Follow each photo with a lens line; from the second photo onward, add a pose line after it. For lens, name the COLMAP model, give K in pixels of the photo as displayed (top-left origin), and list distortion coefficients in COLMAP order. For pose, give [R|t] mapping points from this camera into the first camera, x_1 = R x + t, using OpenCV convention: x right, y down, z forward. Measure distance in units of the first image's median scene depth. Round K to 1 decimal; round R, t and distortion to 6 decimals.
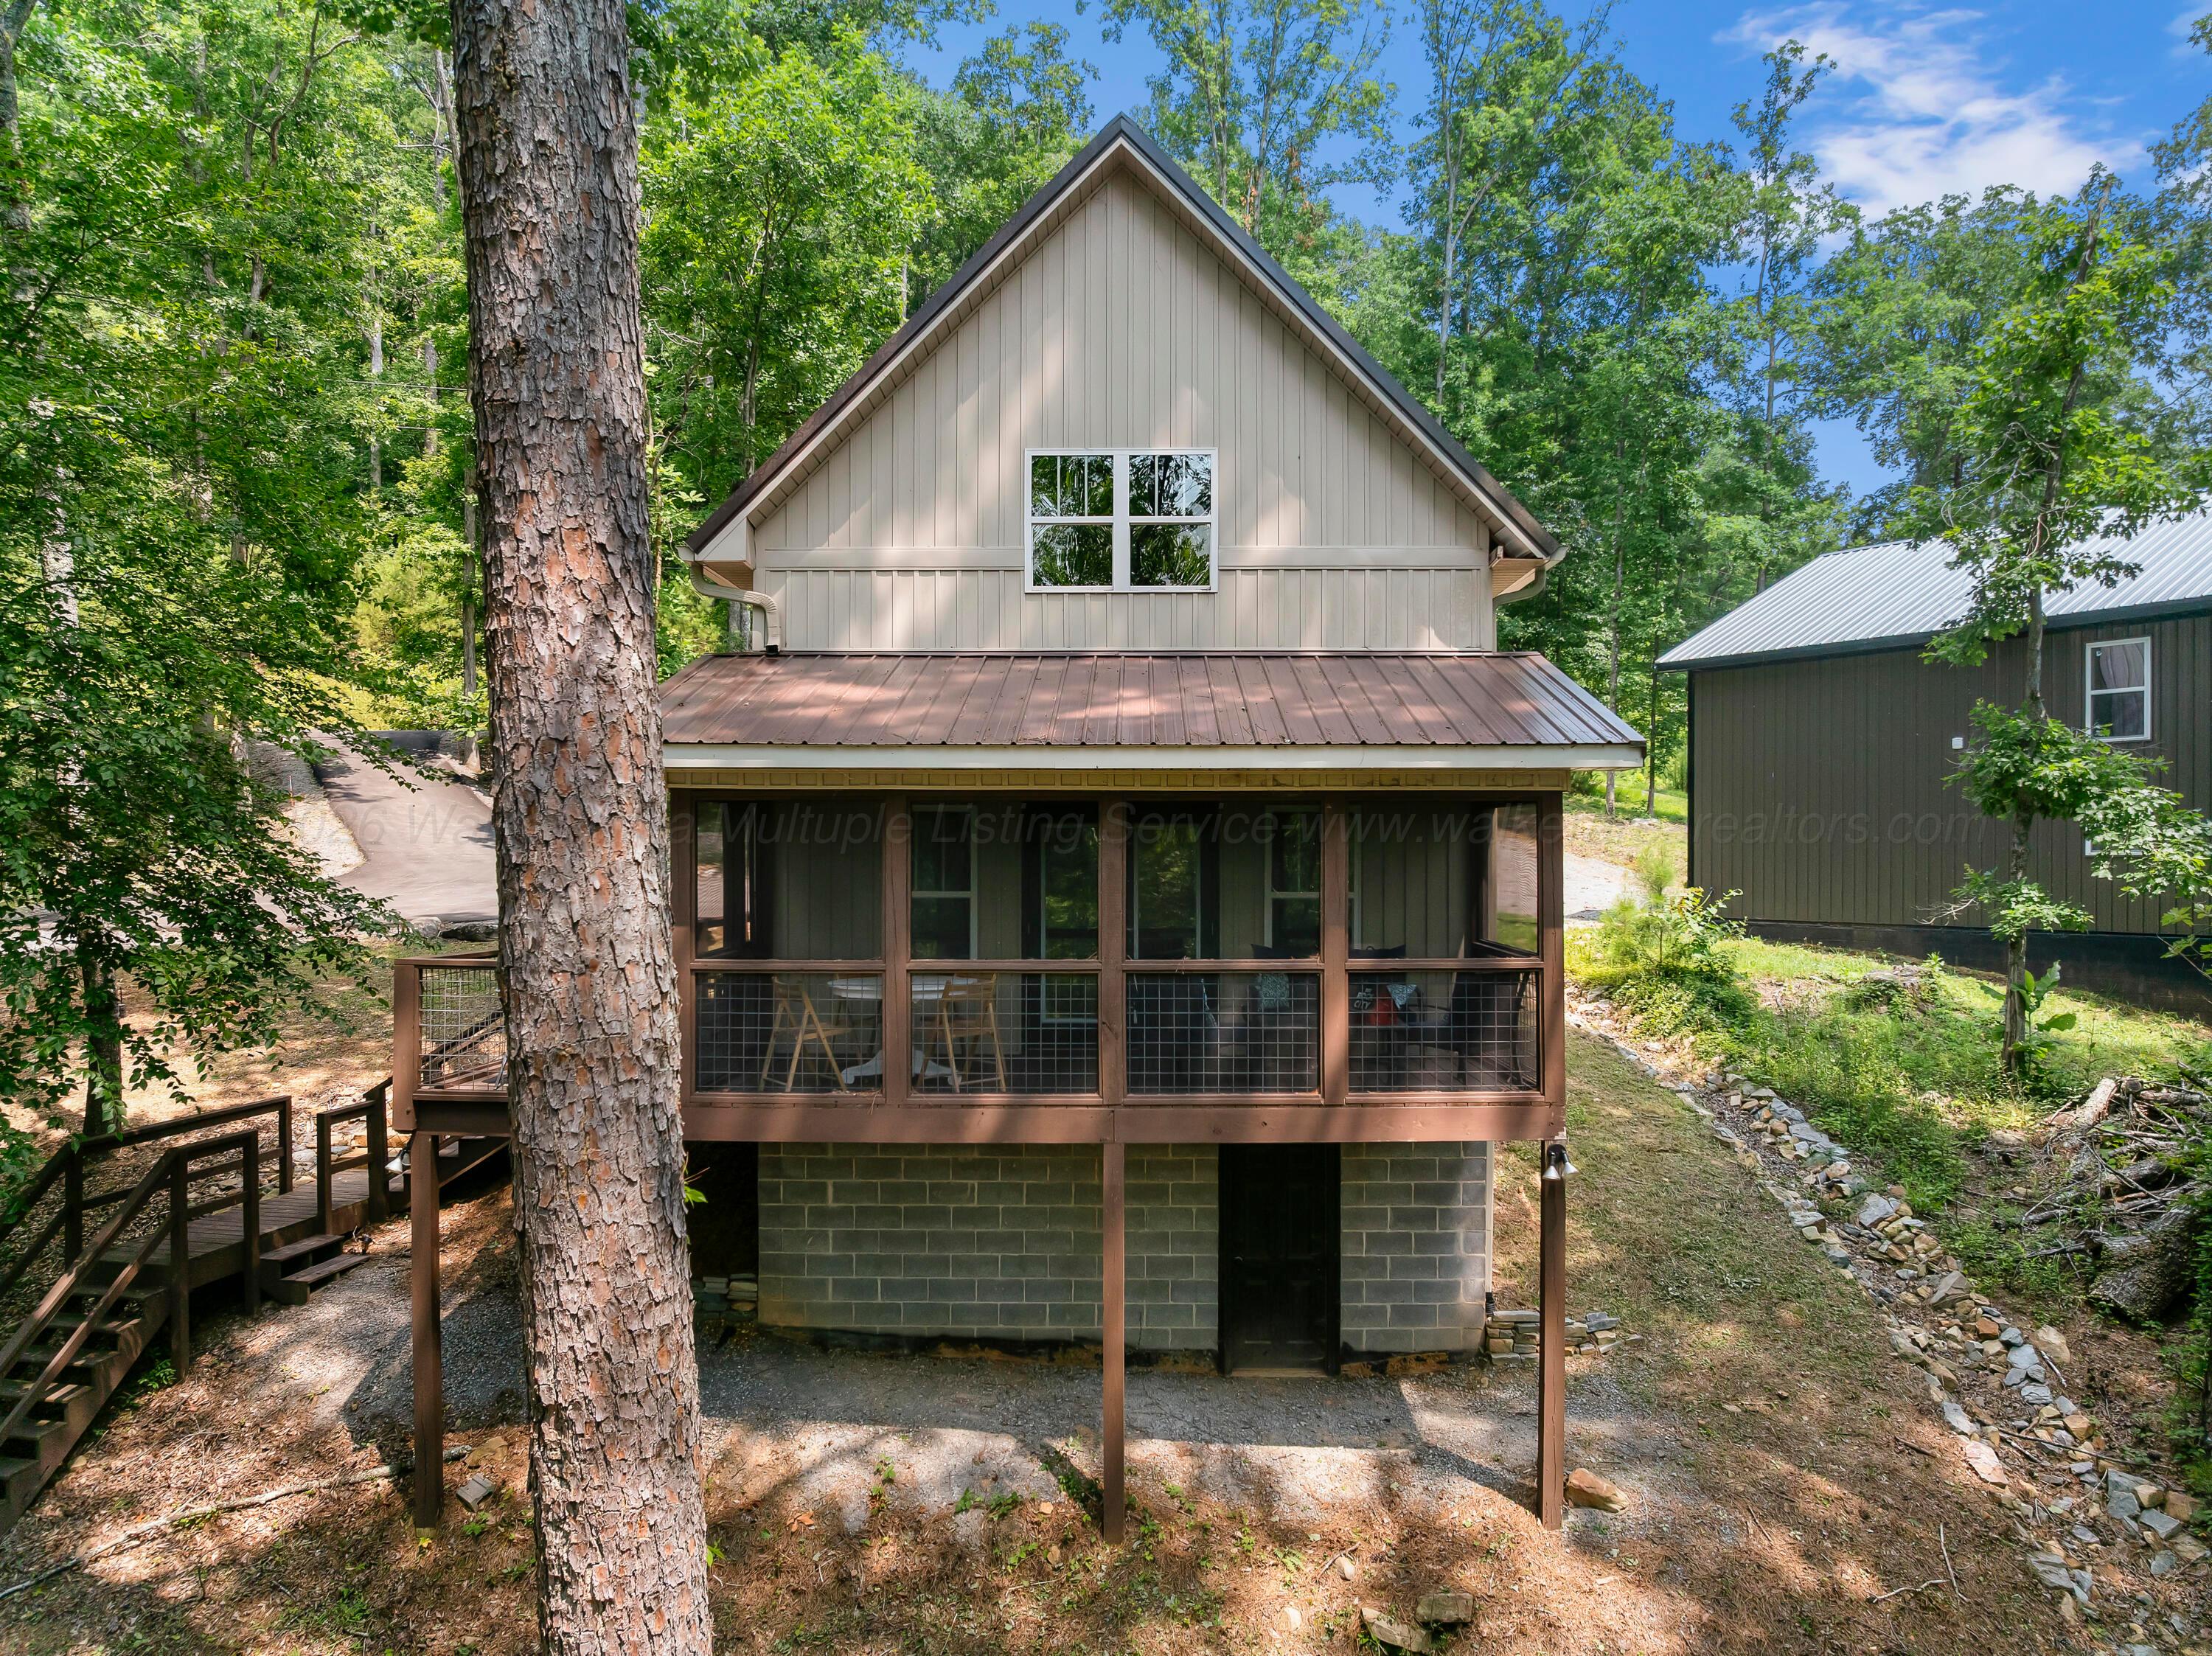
lens RADIAL K [[1553.9, 0, 1116.1], [0, 1553.9, 843.2], [0, 0, 1]] dist [-0.032342, 0.002014]
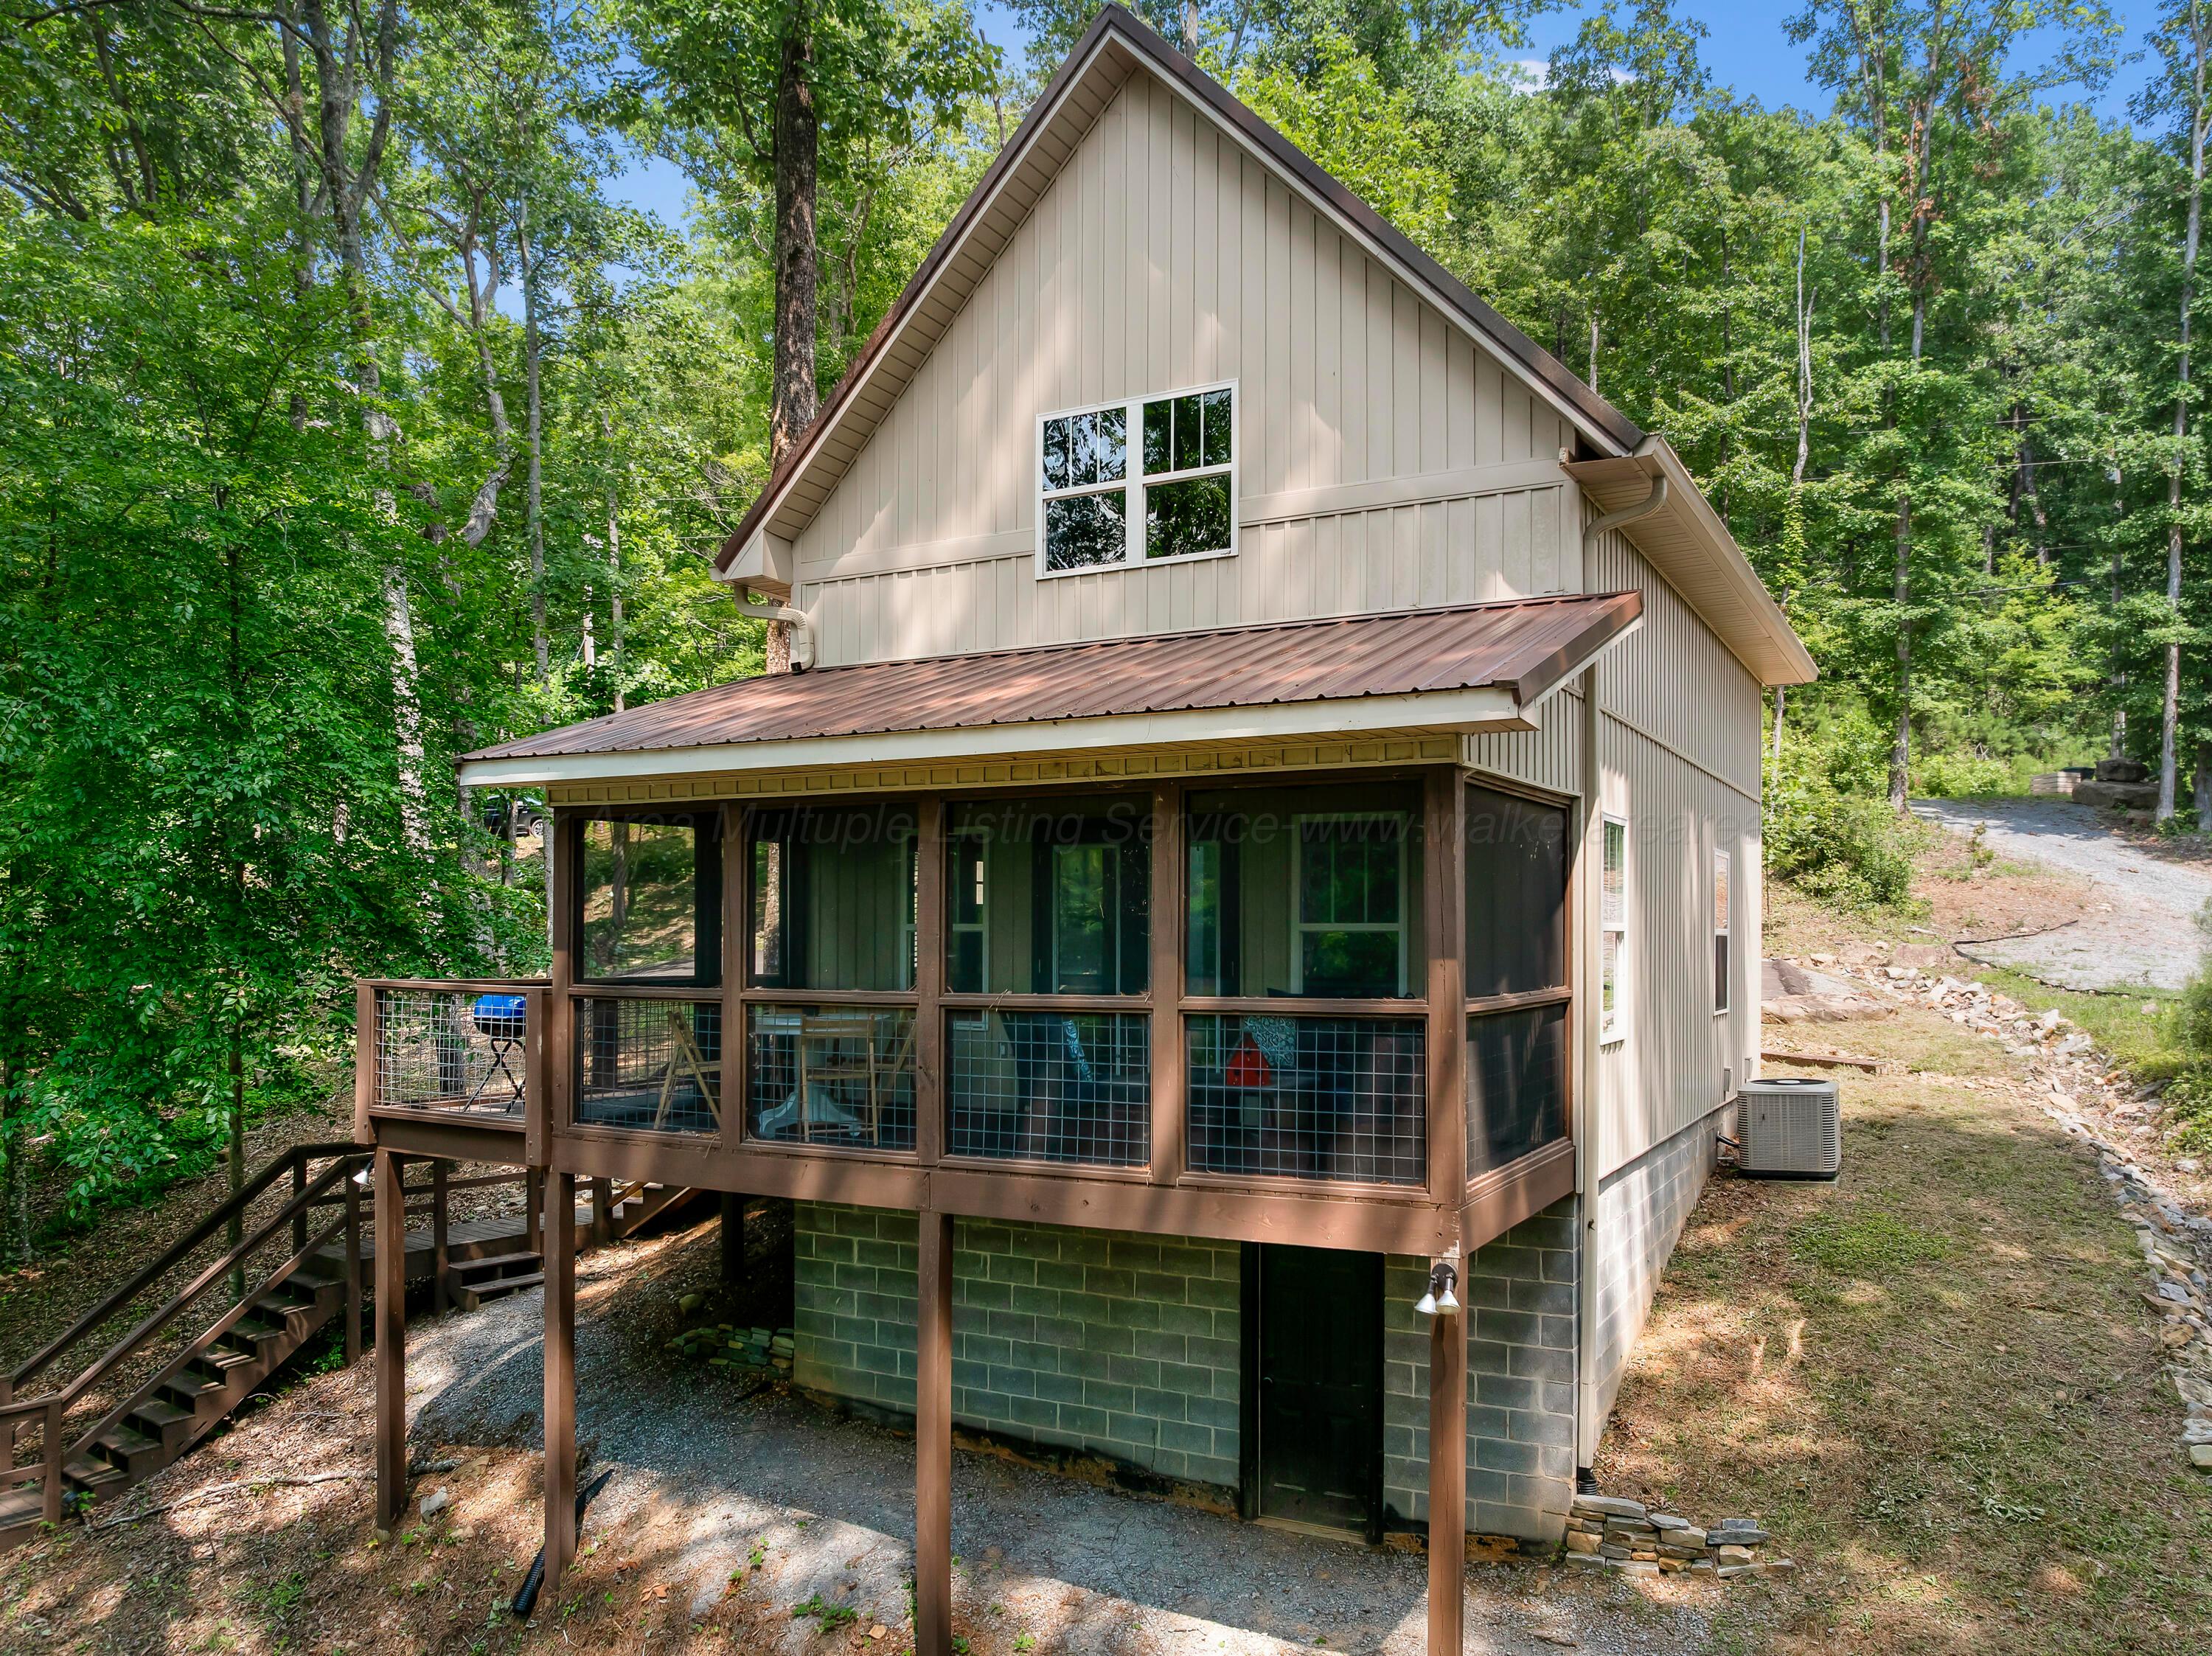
lens RADIAL K [[1604.6, 0, 1111.3], [0, 1604.6, 903.3], [0, 0, 1]] dist [-0.061426, 0.039982]
pose [[0.889443, -0.007386, -0.456986, 0.389680], [0.002551, 0.999934, -0.011197, 0.030224], [0.457038, 0.008793, 0.889404, 0.225870]]
